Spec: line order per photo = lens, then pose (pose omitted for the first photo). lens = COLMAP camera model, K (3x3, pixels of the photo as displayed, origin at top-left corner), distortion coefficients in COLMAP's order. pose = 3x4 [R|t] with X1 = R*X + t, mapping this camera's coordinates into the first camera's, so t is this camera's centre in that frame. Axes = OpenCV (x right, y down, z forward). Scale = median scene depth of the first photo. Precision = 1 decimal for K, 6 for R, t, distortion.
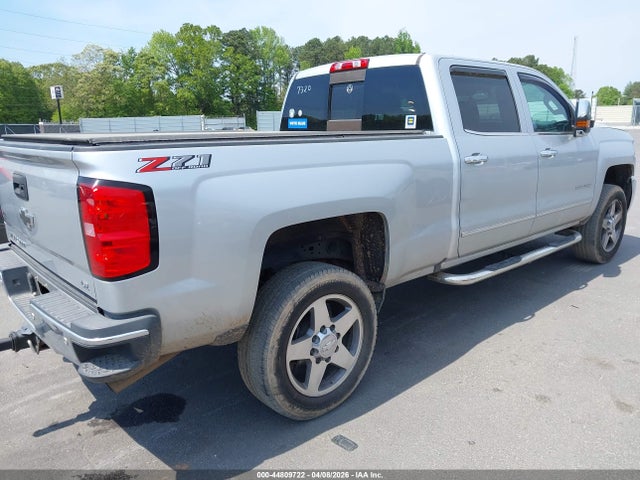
lens RADIAL K [[541.4, 0, 320.0], [0, 541.4, 240.0], [0, 0, 1]] dist [0.021228, -0.010674]
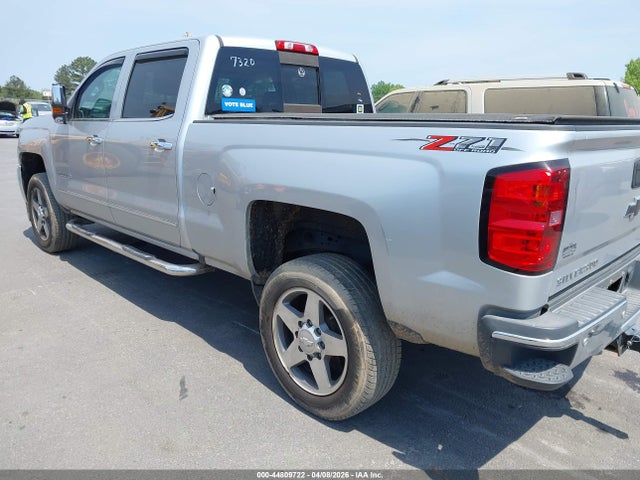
lens RADIAL K [[510.1, 0, 320.0], [0, 510.1, 240.0], [0, 0, 1]] dist [-0.046466, -0.005172]
pose [[-0.090147, -0.209917, 0.973554, -0.923554], [0.202986, 0.953143, 0.224312, -0.195120], [-0.975023, 0.217839, -0.043313, 1.103772]]
